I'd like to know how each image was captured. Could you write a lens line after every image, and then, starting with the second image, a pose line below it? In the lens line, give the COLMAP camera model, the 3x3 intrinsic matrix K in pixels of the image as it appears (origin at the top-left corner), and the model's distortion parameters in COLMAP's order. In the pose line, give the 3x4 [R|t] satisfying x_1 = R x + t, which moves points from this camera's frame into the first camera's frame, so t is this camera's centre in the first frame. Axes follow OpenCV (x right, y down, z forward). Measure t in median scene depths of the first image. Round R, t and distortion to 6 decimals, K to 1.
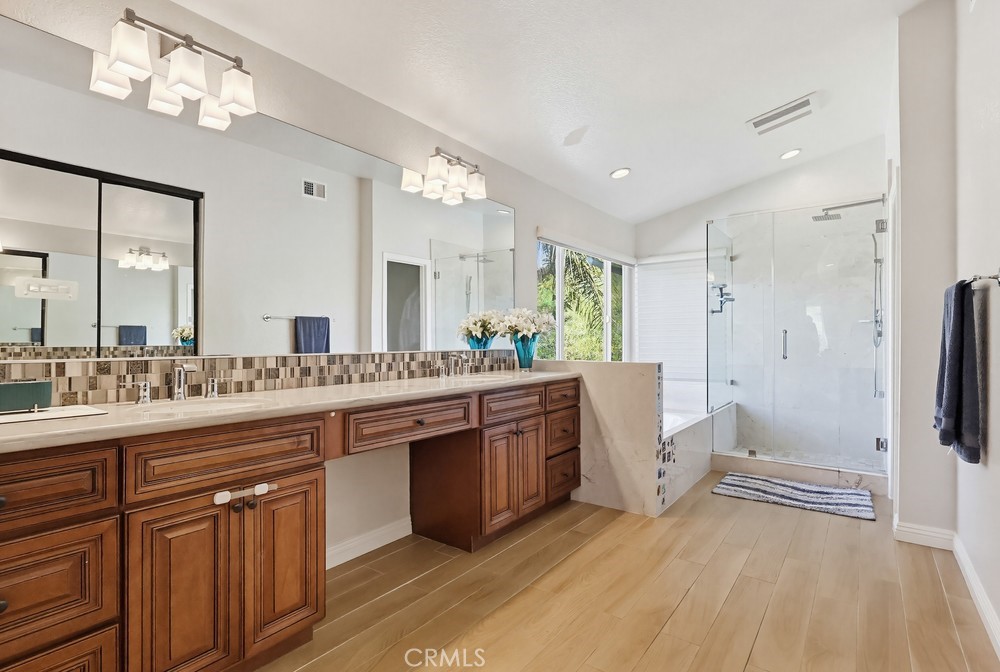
lens RADIAL K [[490.9, 0, 503.7], [0, 490.9, 336.4], [0, 0, 1]] dist [-0.000892, 0.000692]
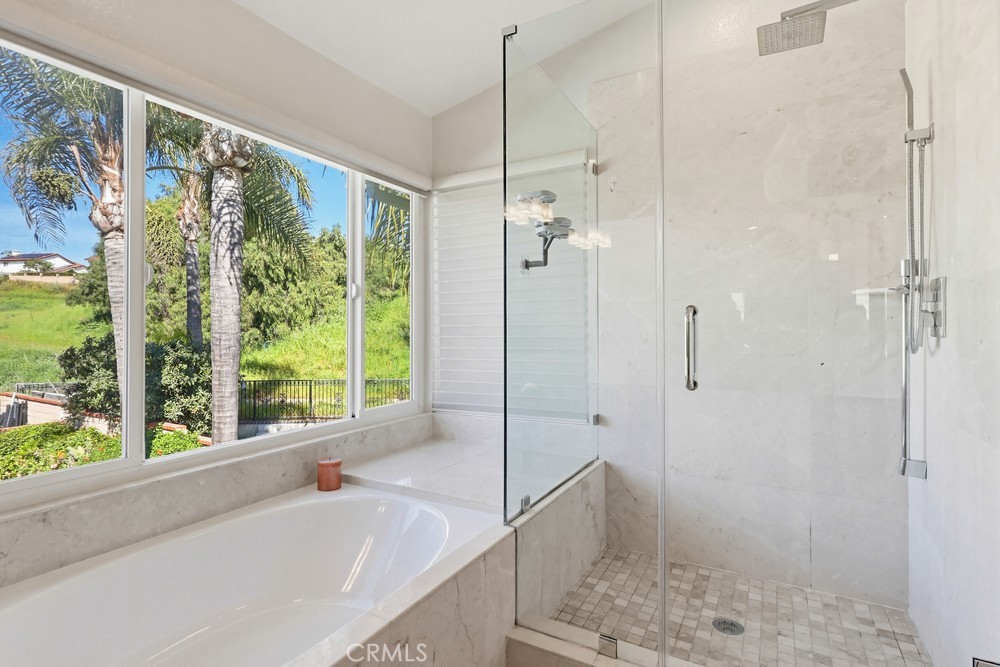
lens RADIAL K [[484.1, 0, 497.0], [0, 484.1, 324.0], [0, 0, 1]] dist [0.000670, -0.000154]
pose [[0.993810, 0.001043, 0.111089, 0.313180], [-0.000072, 0.999962, -0.008746, 0.002297], [-0.111094, 0.008684, 0.993772, 0.530058]]
